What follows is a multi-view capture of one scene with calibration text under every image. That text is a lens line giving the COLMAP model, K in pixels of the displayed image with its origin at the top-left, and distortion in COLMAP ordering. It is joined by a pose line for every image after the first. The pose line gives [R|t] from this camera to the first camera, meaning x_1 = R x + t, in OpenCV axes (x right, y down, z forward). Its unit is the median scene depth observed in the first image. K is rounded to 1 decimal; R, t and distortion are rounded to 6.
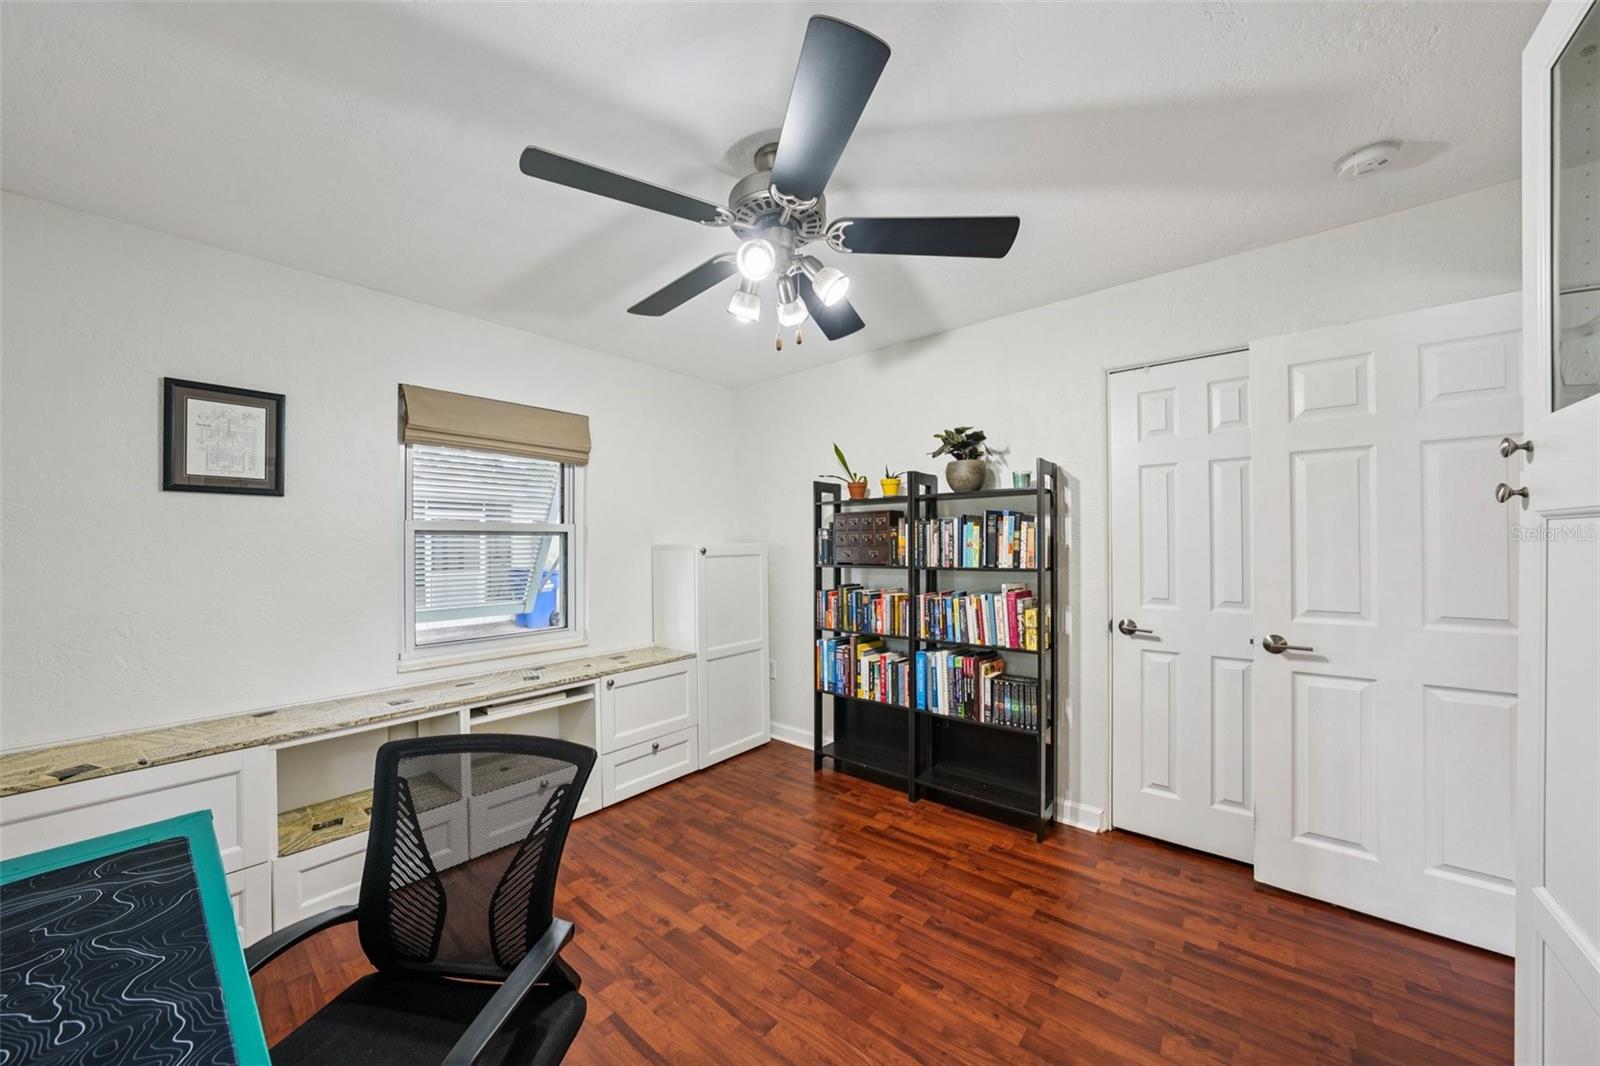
lens RADIAL K [[567.7, 0, 791.6], [0, 567.7, 543.0], [0, 0, 1]] dist [-0.013967, 0.000000]
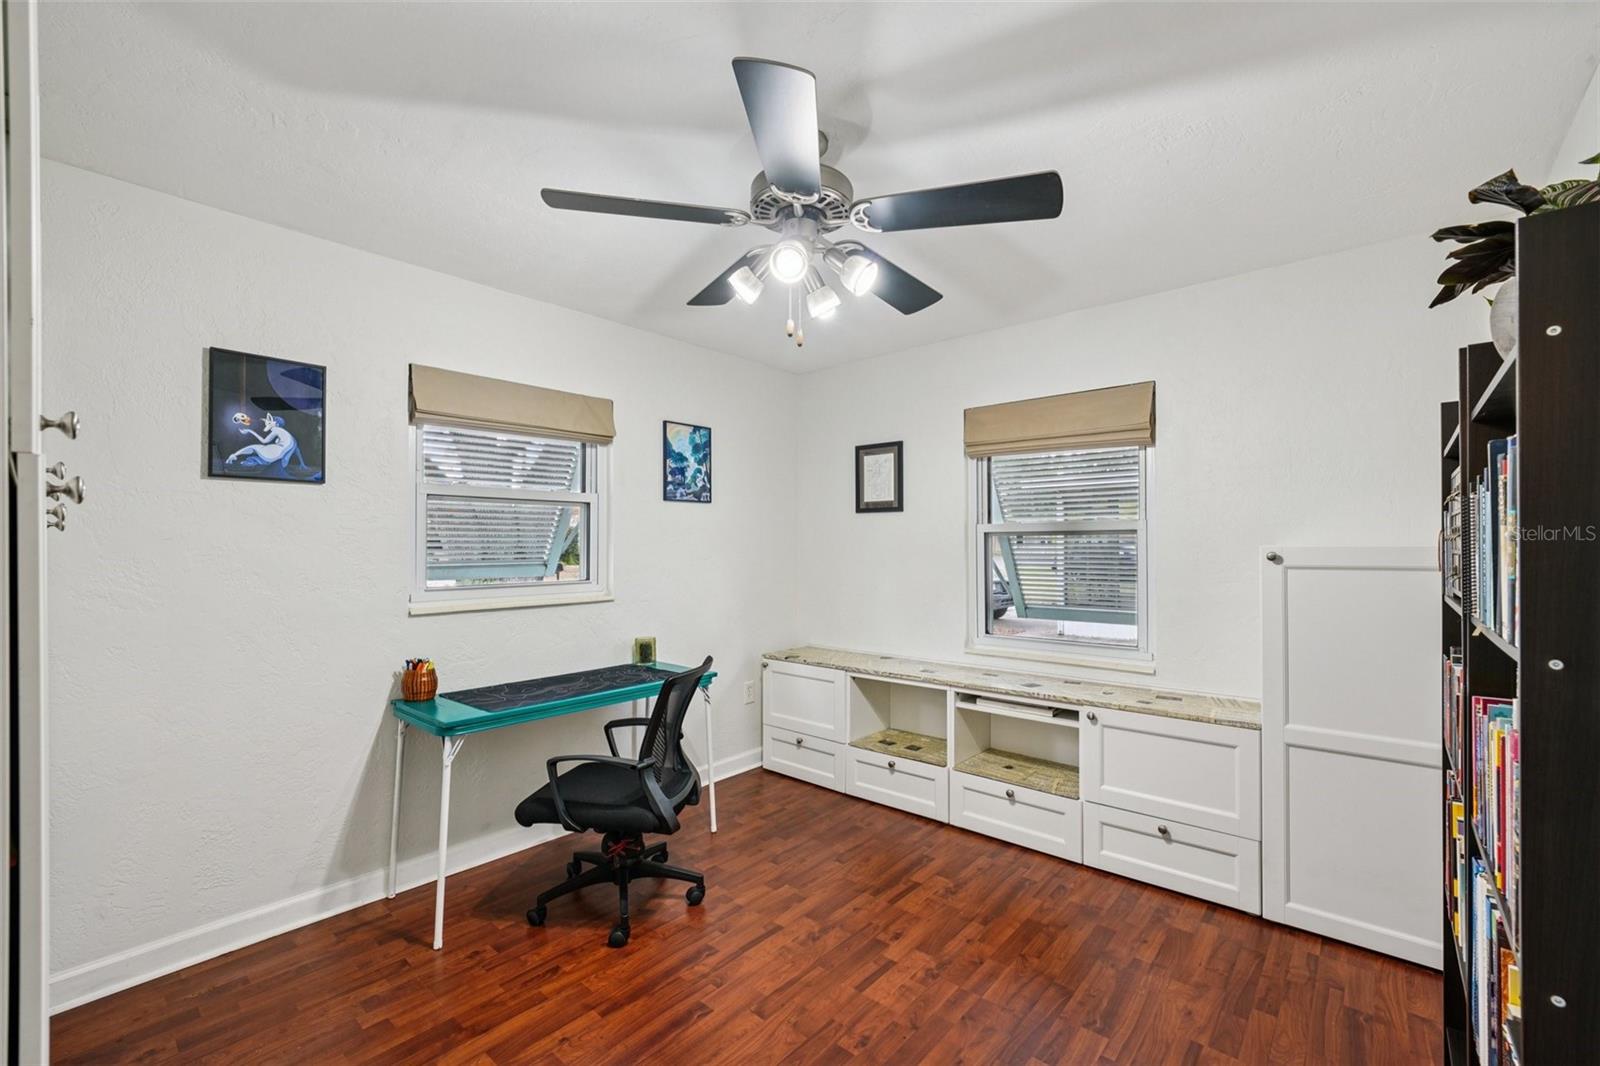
lens RADIAL K [[675.3, 0, 795.3], [0, 675.3, 537.8], [0, 0, 1]] dist [0.000814, -0.000272]
pose [[-0.012366, -0.003737, -0.999917, 0.692656], [0.004360, 0.999983, -0.003791, -0.007740], [0.999914, -0.004407, -0.012350, 0.620627]]
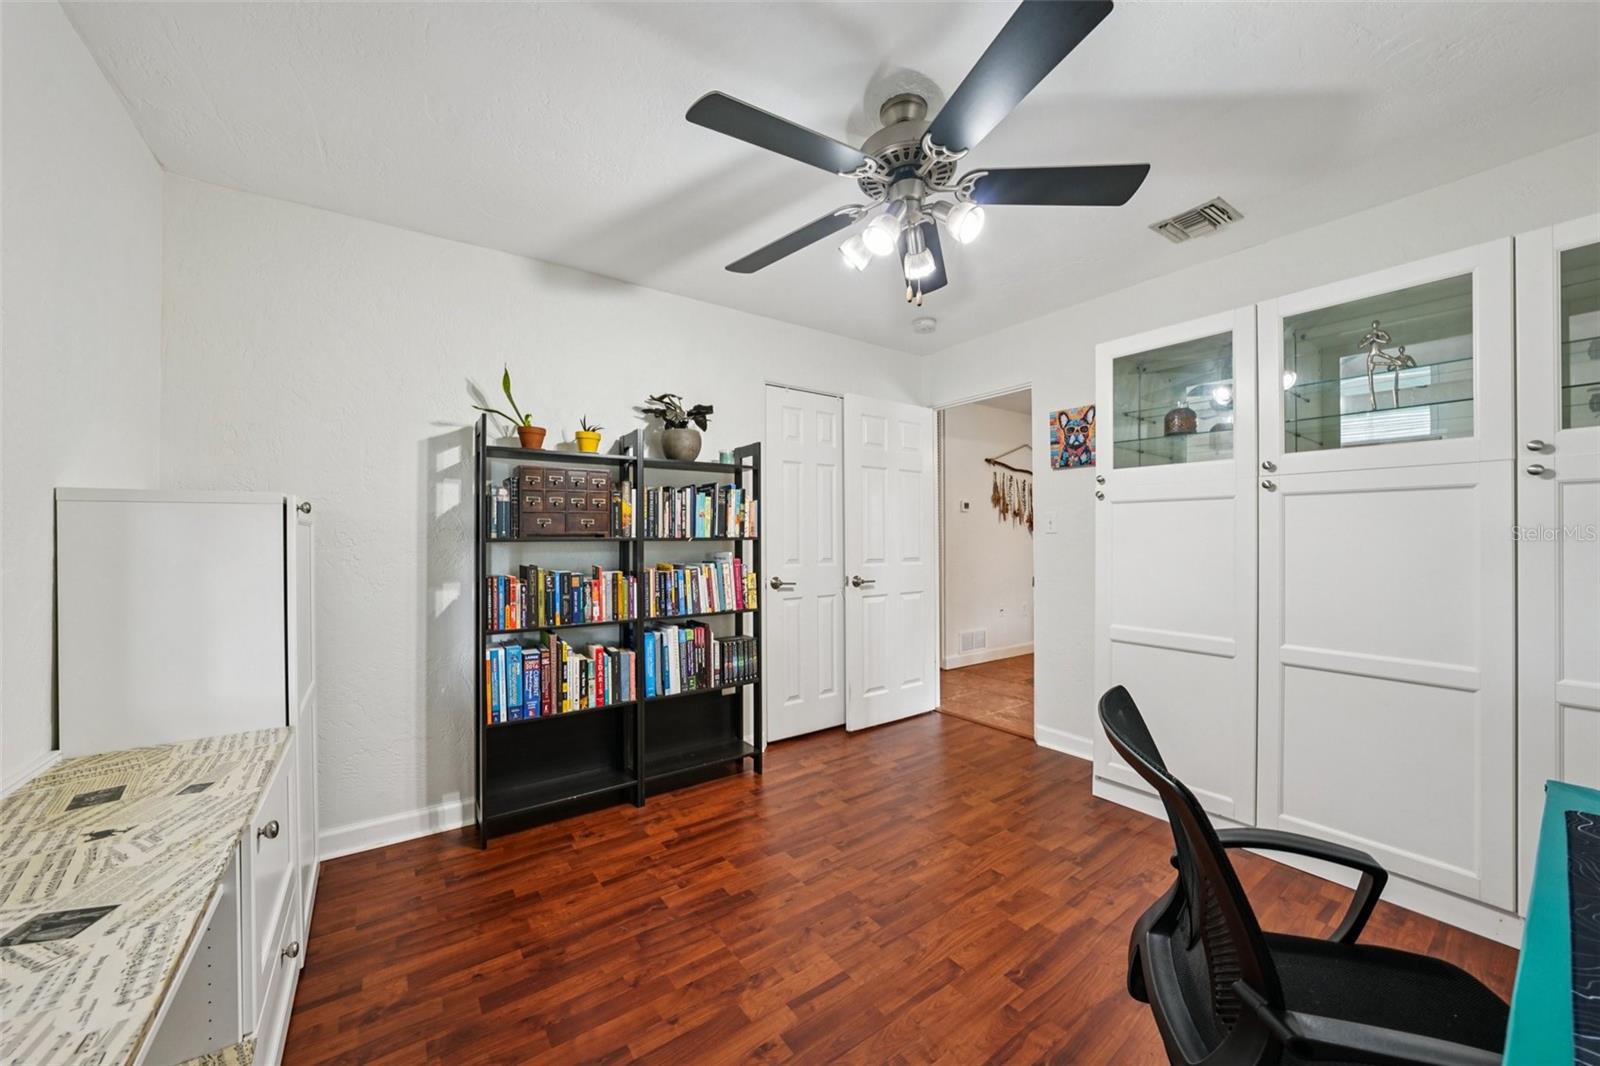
lens RADIAL K [[589.4, 0, 798.2], [0, 589.4, 535.0], [0, 0, 1]] dist [-0.009113, 0.000166]
pose [[0.233855, 0.014650, 0.972161, -0.661774], [-0.000407, 0.999888, -0.014970, 0.053979], [-0.972271, 0.003105, 0.233835, 0.585510]]
